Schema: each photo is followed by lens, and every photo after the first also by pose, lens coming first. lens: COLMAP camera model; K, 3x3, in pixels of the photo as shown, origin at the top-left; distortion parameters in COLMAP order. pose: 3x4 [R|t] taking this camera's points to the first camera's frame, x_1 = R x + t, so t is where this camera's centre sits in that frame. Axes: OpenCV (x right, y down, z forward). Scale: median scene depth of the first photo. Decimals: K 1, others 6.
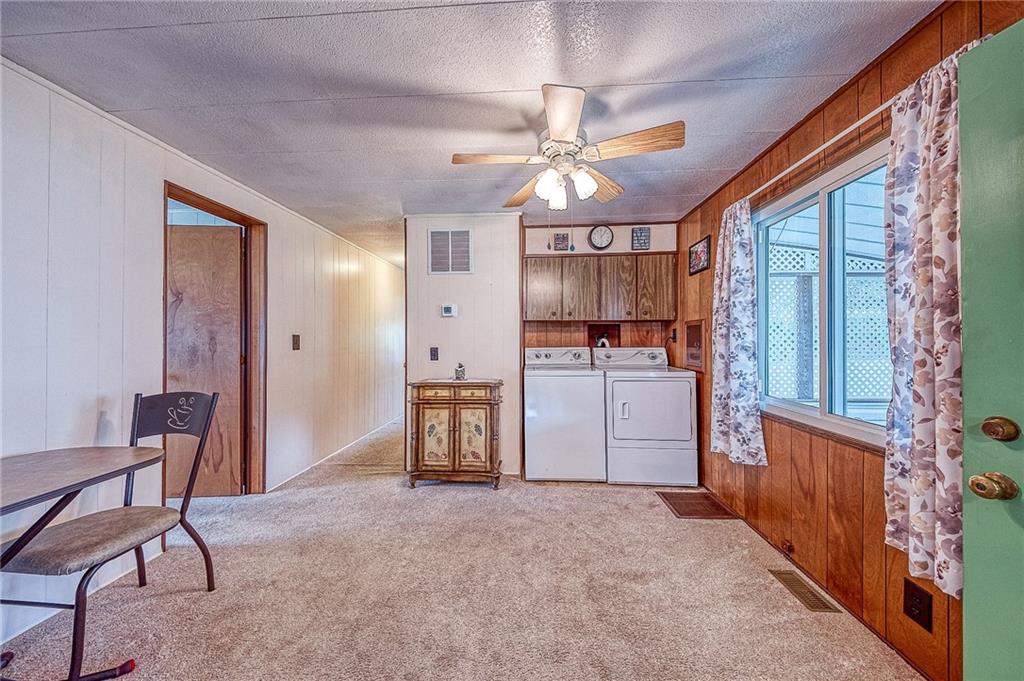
lens RADIAL K [[349.2, 0, 510.4], [0, 349.2, 337.3], [0, 0, 1]] dist [0.040361, -0.015189]
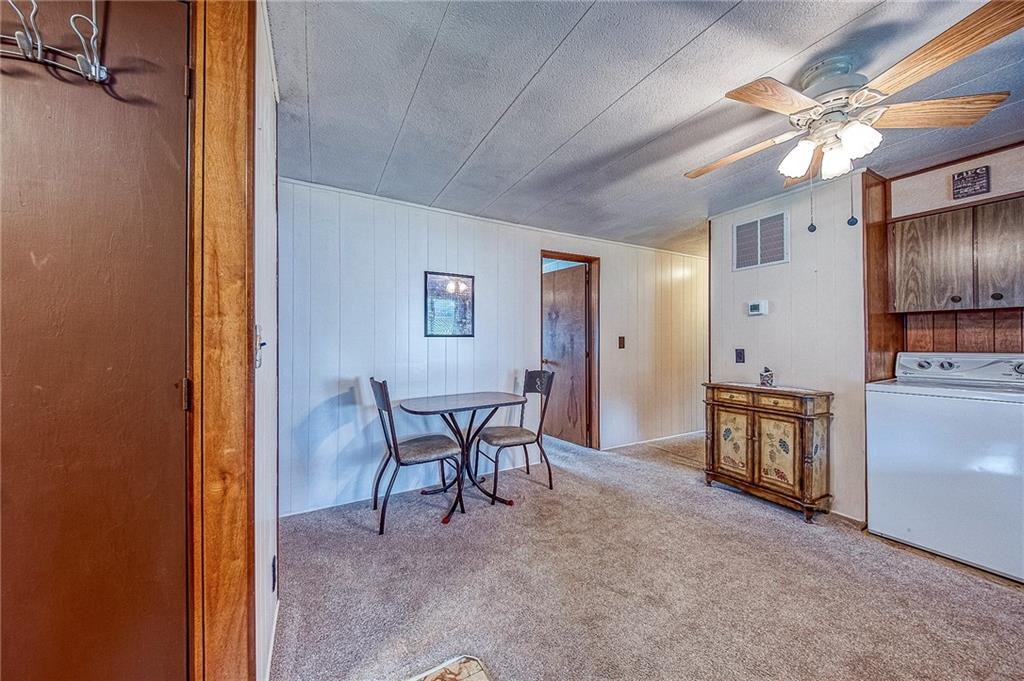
lens RADIAL K [[349.2, 0, 510.4], [0, 349.2, 337.3], [0, 0, 1]] dist [0.040361, -0.015189]
pose [[0.541994, -0.006567, -0.840357, 0.278130], [0.008967, 0.999958, -0.002031, -0.006588], [0.840335, -0.006434, 0.542030, -0.036330]]
